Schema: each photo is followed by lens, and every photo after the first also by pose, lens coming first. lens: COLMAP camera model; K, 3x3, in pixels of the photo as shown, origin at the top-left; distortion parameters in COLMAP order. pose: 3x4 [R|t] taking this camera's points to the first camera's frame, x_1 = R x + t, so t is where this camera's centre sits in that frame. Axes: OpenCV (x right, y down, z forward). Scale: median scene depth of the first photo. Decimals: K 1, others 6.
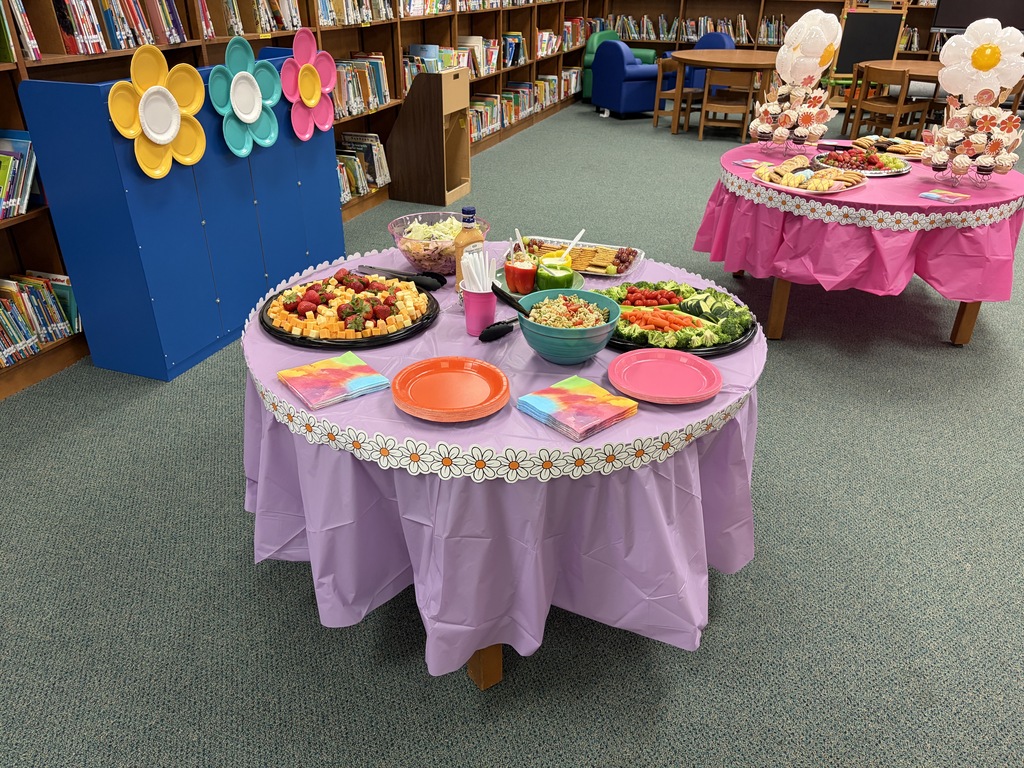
lens RADIAL K [[776.6, 0, 512.0], [0, 776.6, 384.0], [0, 0, 1]] dist [0.048776, -0.049040]
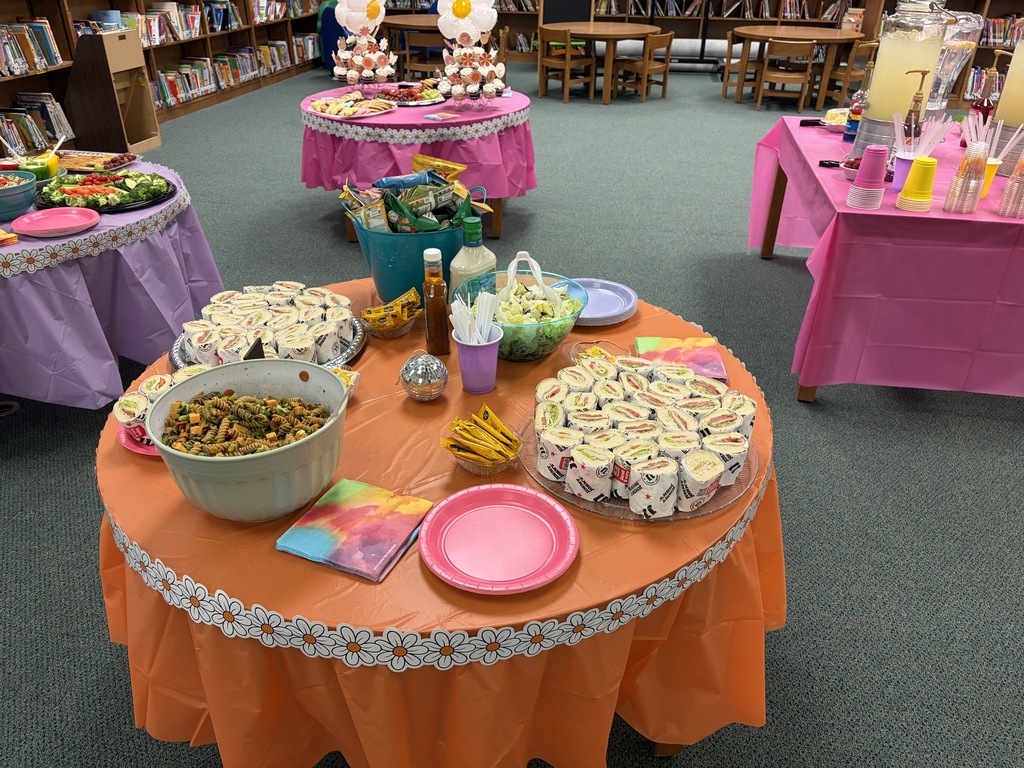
lens RADIAL K [[776.6, 0, 512.0], [0, 776.6, 384.0], [0, 0, 1]] dist [0.048776, -0.049040]
pose [[0.982256, -0.093600, 0.162517, 0.241859], [0.089118, 0.995418, 0.034668, 0.099816], [-0.165017, -0.019570, 0.986097, -0.183558]]
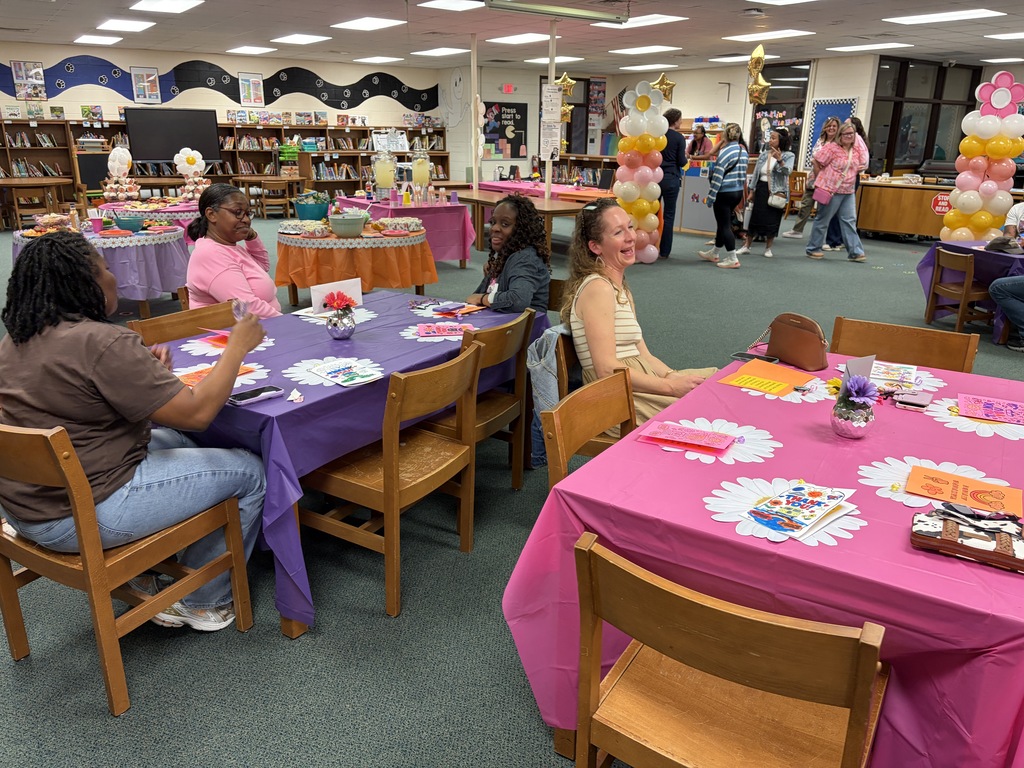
lens RADIAL K [[776.6, 0, 512.0], [0, 776.6, 384.0], [0, 0, 1]] dist [0.048776, -0.049040]
pose [[0.581319, -0.255684, 0.772459, -0.656924], [0.381219, 0.924288, 0.019050, 0.422807], [-0.718846, 0.283402, 0.634778, -0.823606]]
